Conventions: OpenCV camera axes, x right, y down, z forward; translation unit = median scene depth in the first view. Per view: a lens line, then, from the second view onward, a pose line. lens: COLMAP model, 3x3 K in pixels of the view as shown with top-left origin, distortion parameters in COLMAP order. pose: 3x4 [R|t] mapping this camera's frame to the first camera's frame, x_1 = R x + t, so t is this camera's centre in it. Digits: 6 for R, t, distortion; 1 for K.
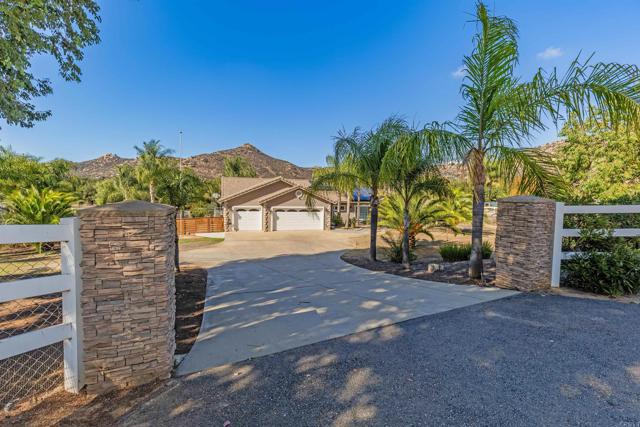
lens RADIAL K [[293.0, 0, 320.0], [0, 293.0, 213.5], [0, 0, 1]] dist [-0.000007, -0.000002]
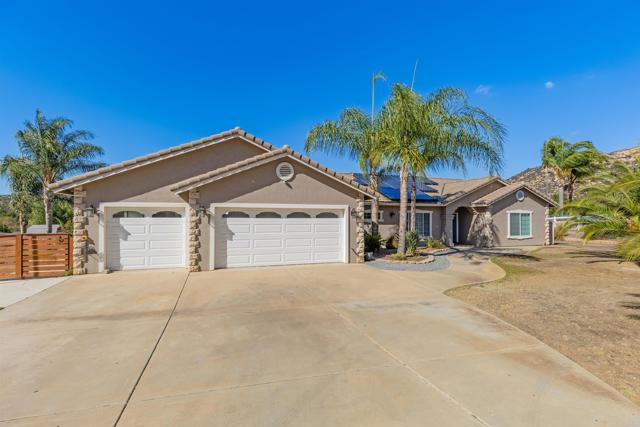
lens RADIAL K [[473.0, 0, 320.0], [0, 473.0, 213.5], [0, 0, 1]] dist [0.001436, 0.000156]
pose [[0.999628, -0.019571, -0.018994, -0.014805], [0.018876, 0.999168, -0.036141, 0.012531], [0.019685, 0.035769, 0.999166, 0.379971]]
